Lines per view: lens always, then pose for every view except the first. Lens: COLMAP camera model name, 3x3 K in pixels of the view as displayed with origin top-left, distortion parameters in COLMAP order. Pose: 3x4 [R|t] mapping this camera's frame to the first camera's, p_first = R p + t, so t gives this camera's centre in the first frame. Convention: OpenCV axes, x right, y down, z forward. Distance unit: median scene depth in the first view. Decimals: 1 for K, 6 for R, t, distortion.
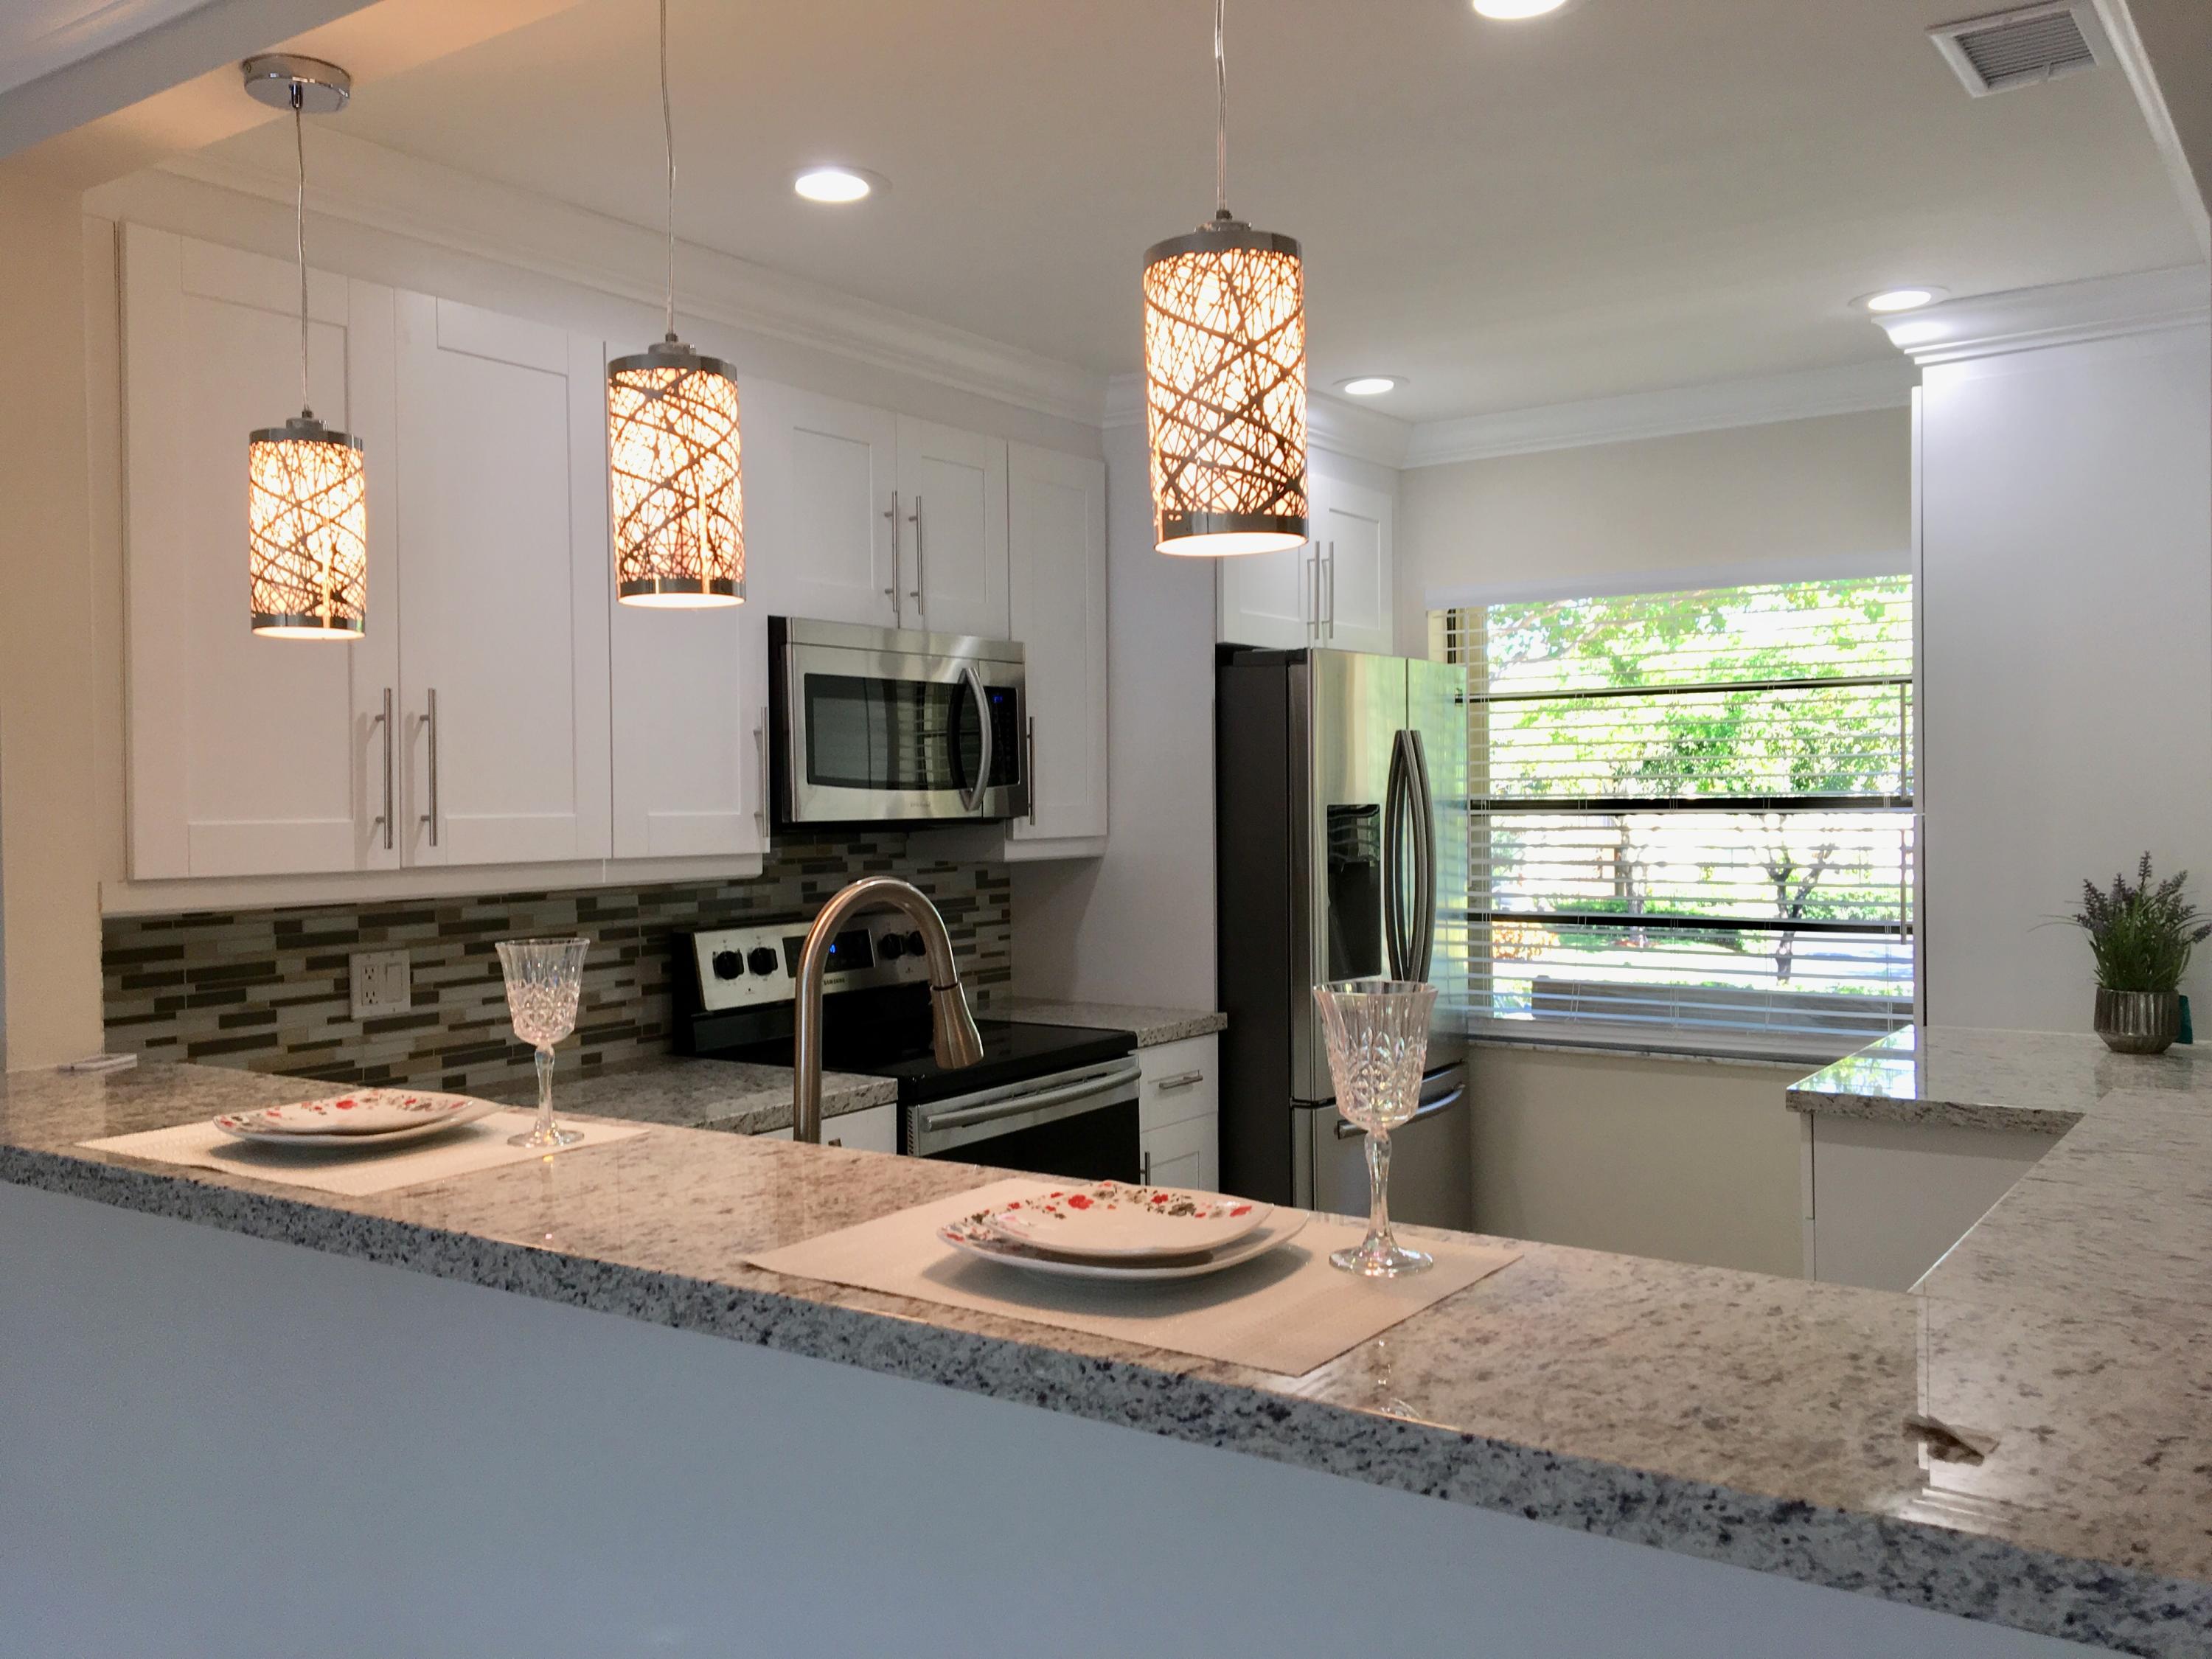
lens RADIAL K [[1846.5, 0, 1098.8], [0, 1846.5, 814.5], [0, 0, 1]] dist [0.080812, -0.106685]
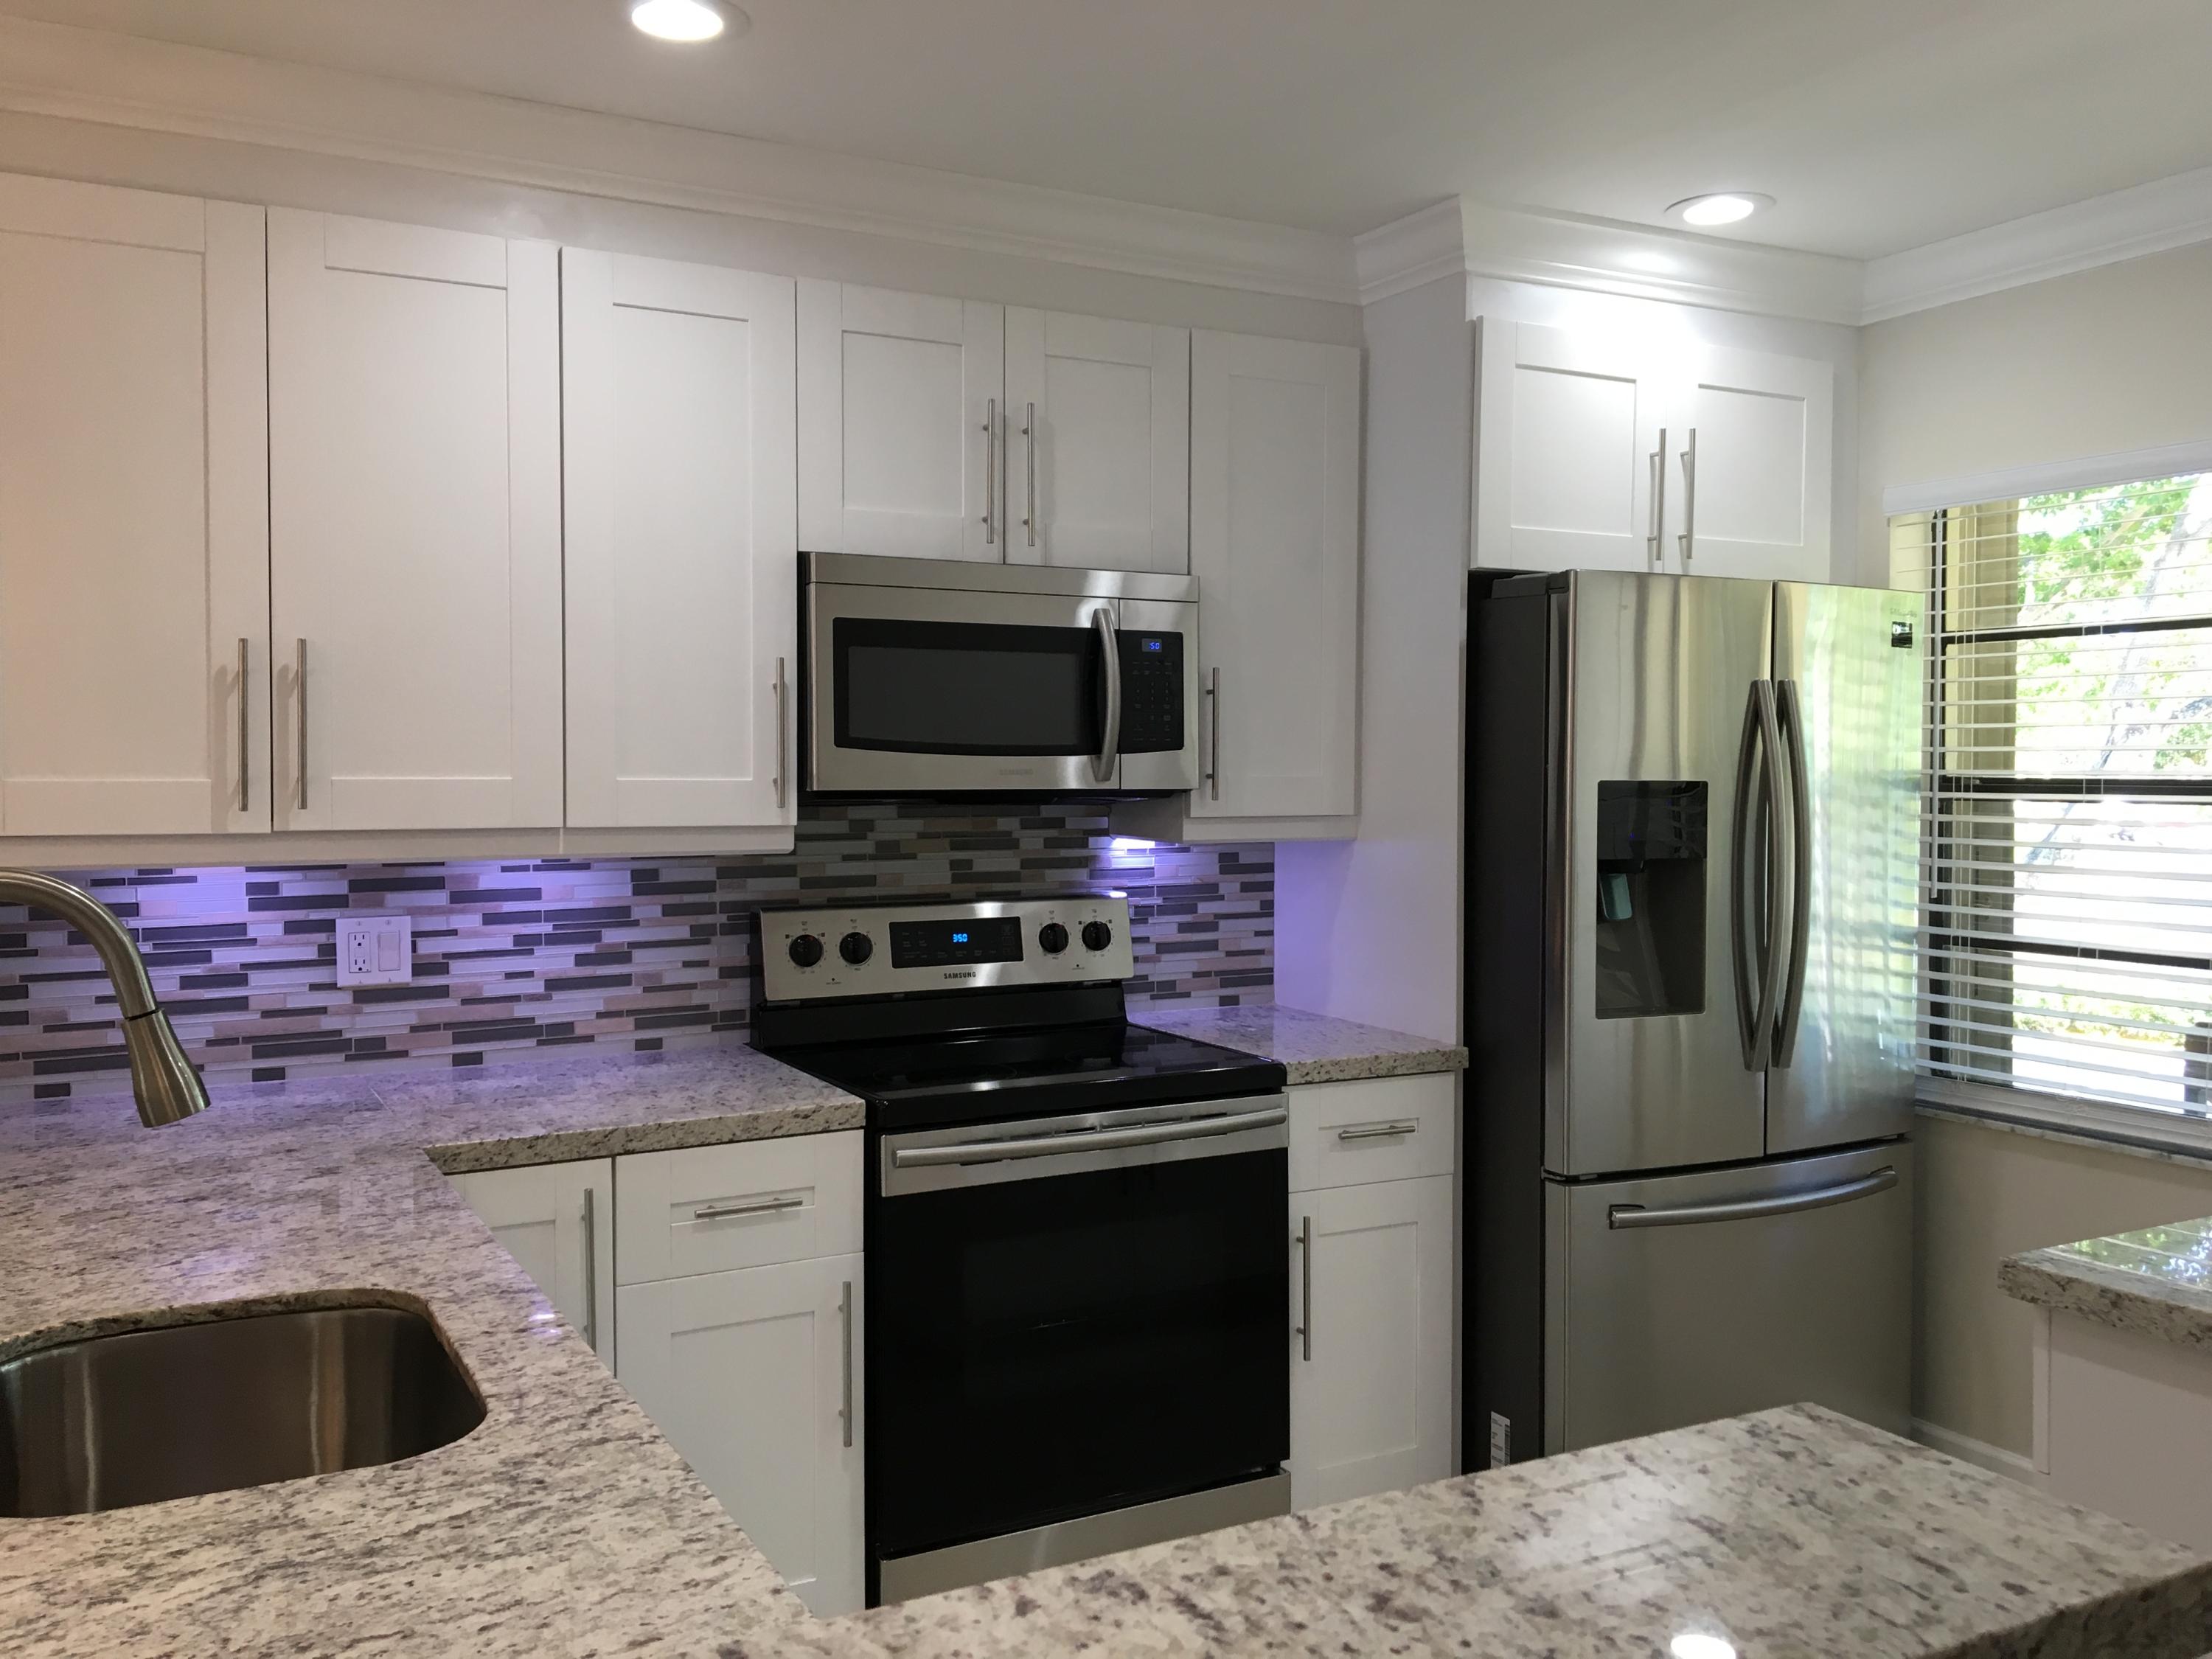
lens RADIAL K [[1846.5, 0, 1102.3], [0, 1846.5, 816.8], [0, 0, 1]] dist [0.080812, -0.106685]
pose [[0.890211, 0.026786, -0.454761, 0.337500], [-0.017209, 0.999535, 0.025187, -0.007728], [0.455224, -0.014596, 0.890257, 0.285463]]
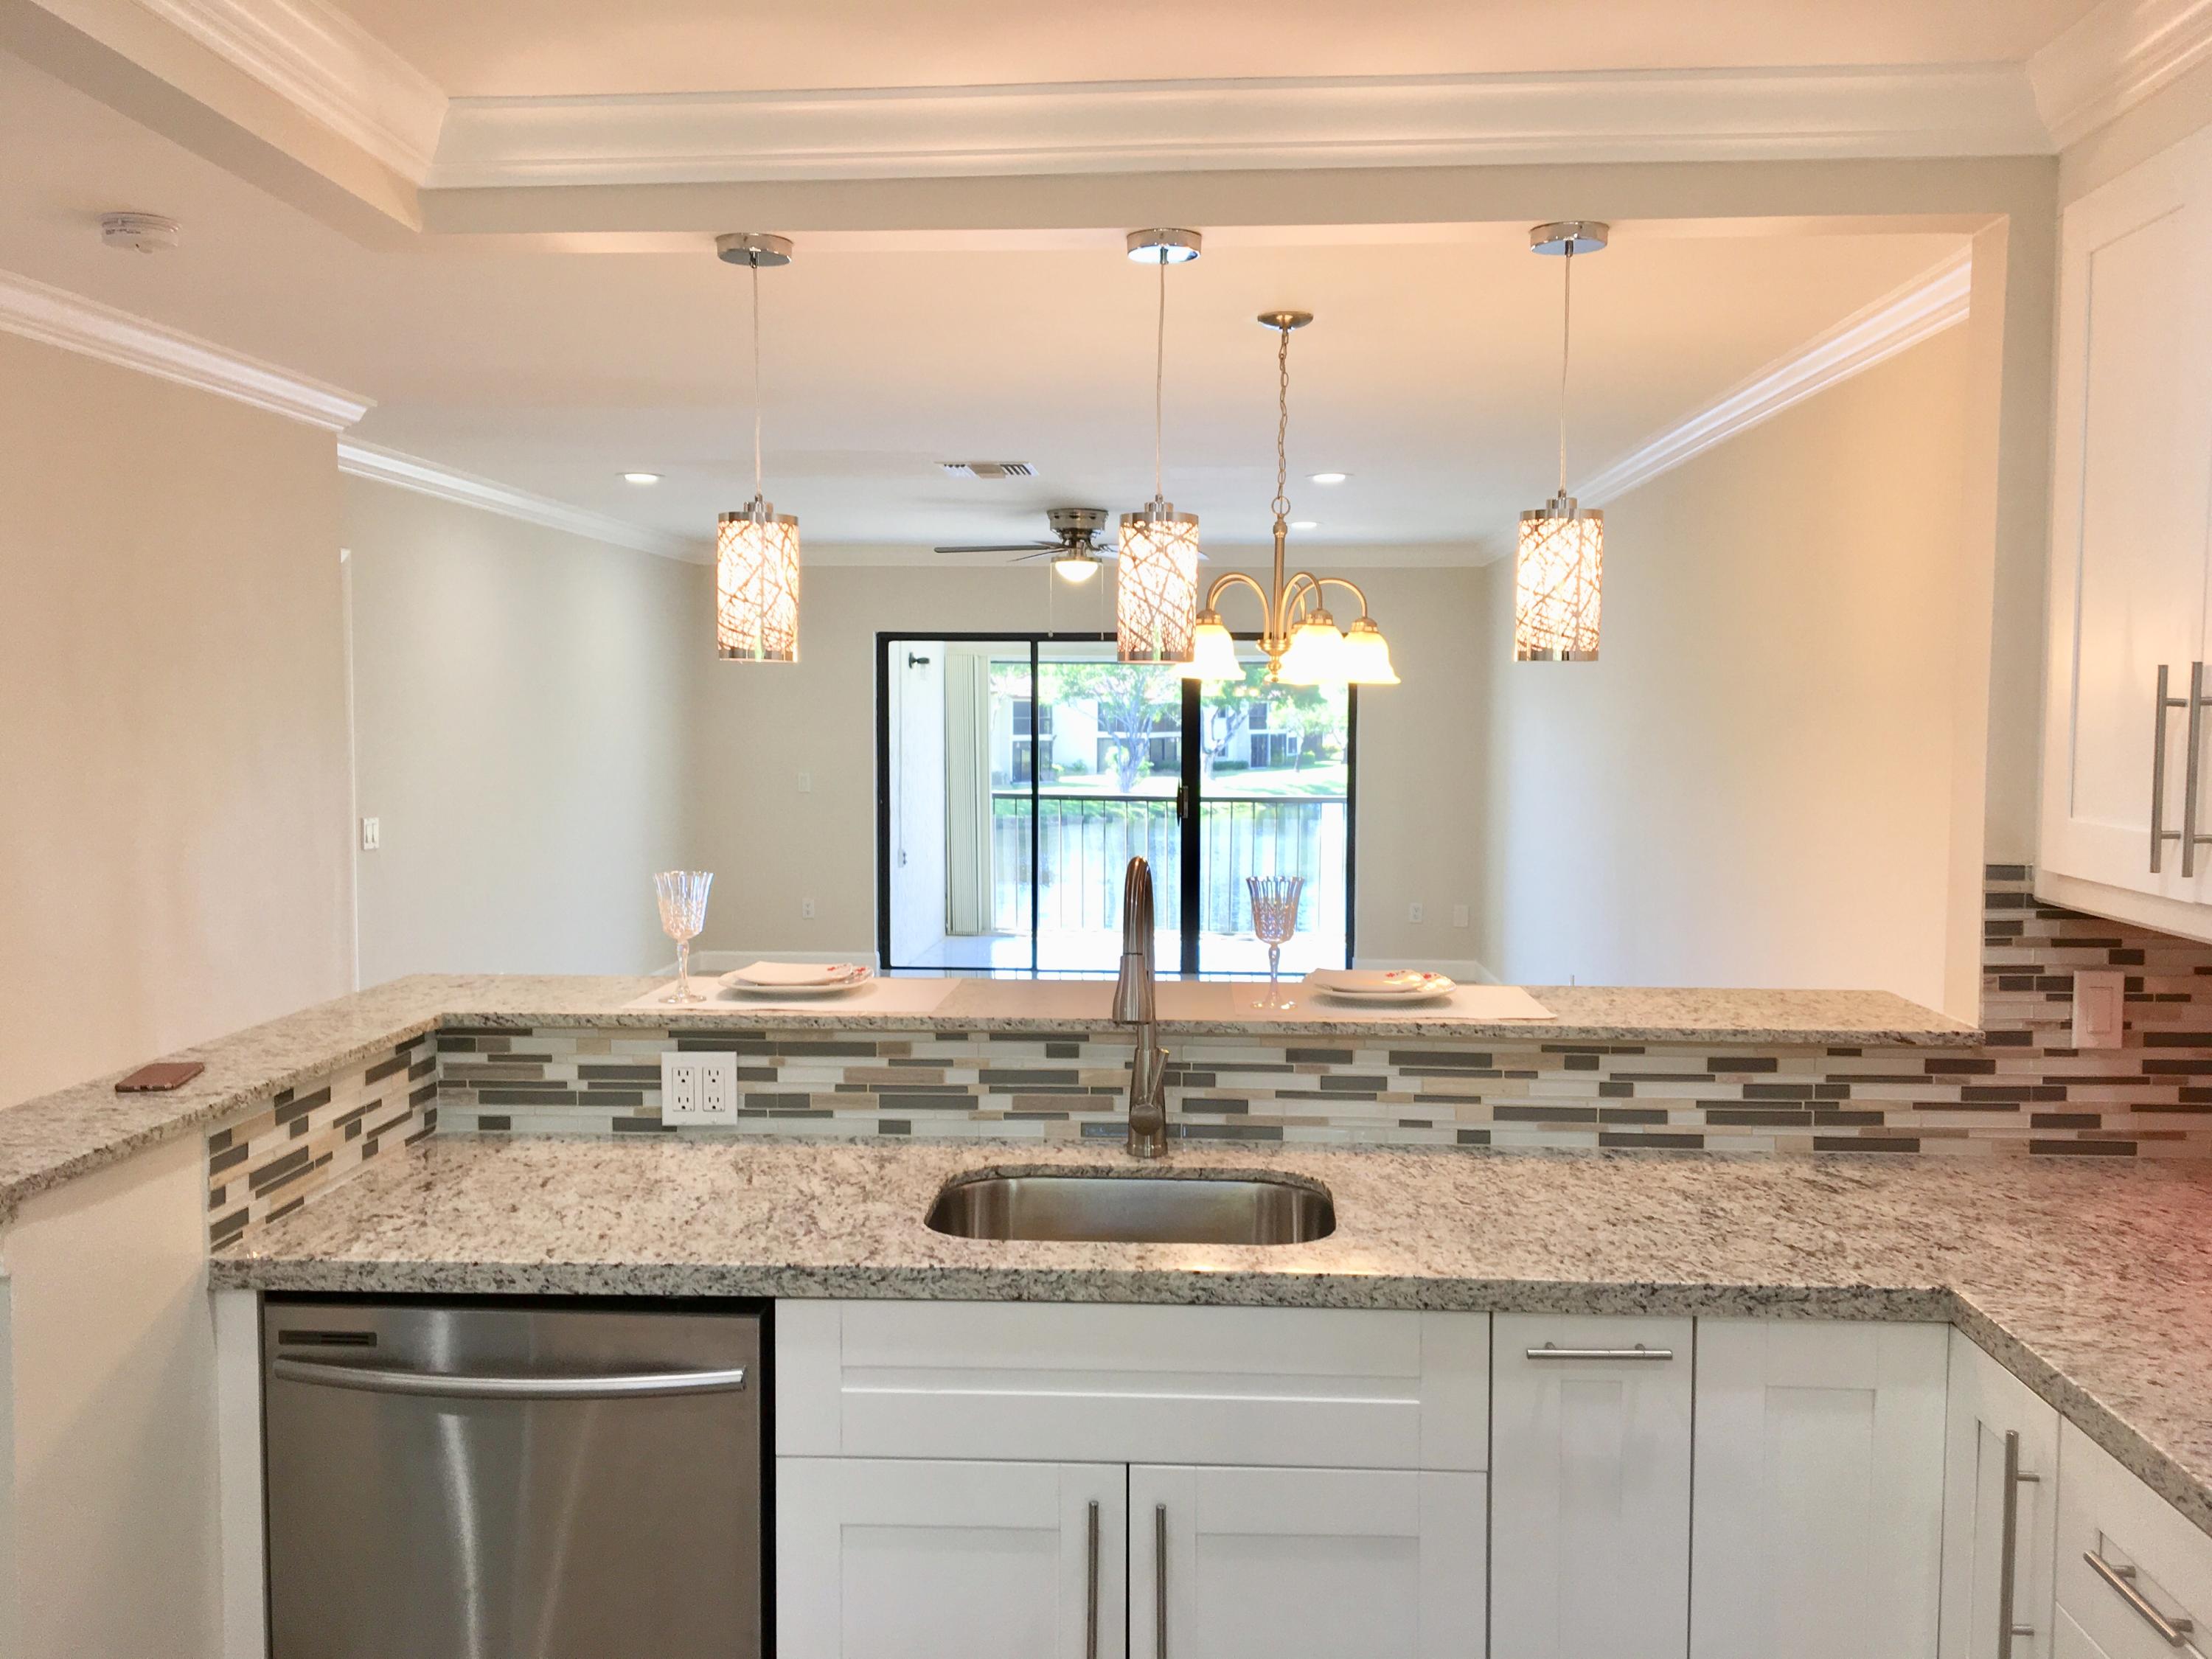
lens RADIAL K [[1846.5, 0, 1119.5], [0, 1846.5, 820.7], [0, 0, 1]] dist [0.080812, -0.106685]
pose [[-0.854411, 0.034346, -0.518461, 0.303357], [-0.000377, 0.997772, 0.066722, -0.041631], [0.519597, 0.057203, -0.852494, 1.124722]]
